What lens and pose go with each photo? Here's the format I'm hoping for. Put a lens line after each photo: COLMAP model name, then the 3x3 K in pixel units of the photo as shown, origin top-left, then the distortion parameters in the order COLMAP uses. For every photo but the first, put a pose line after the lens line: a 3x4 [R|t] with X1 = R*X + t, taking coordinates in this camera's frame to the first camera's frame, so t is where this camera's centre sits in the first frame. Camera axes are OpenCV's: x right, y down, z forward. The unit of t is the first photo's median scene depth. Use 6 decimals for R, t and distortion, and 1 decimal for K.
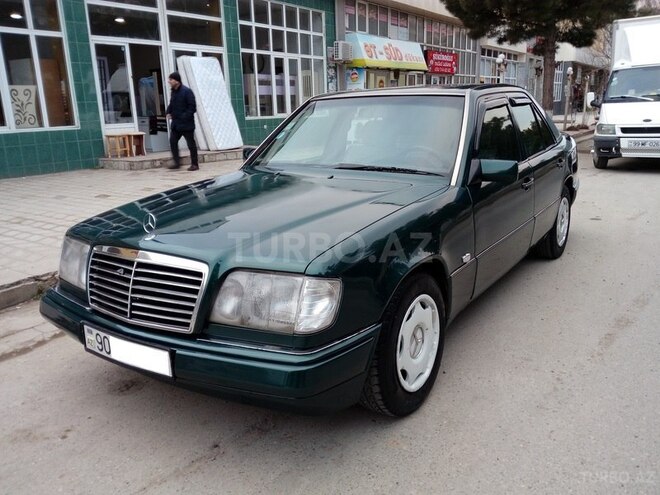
lens RADIAL K [[548.4, 0, 333.1], [0, 548.4, 251.4], [0, 0, 1]] dist [0.032656, -0.065950]
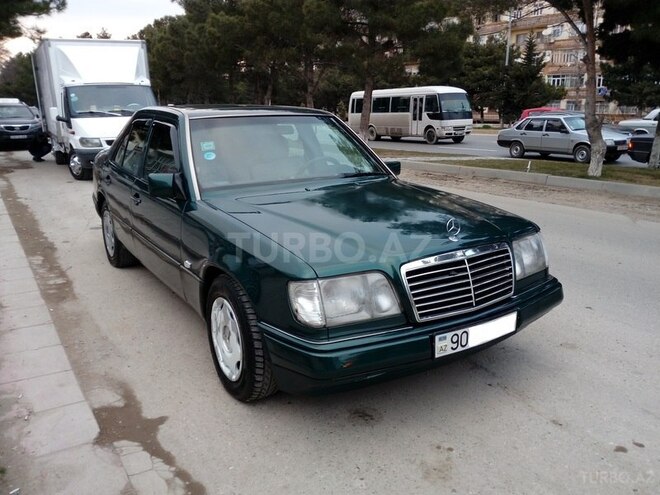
lens RADIAL K [[548.4, 0, 327.6], [0, 548.4, 243.3], [0, 0, 1]] dist [0.032656, -0.065950]
pose [[0.401973, -0.206744, 0.892006, -0.754335], [0.237695, 0.964341, 0.116394, -0.109966], [-0.884262, 0.165239, 0.436781, 0.368123]]
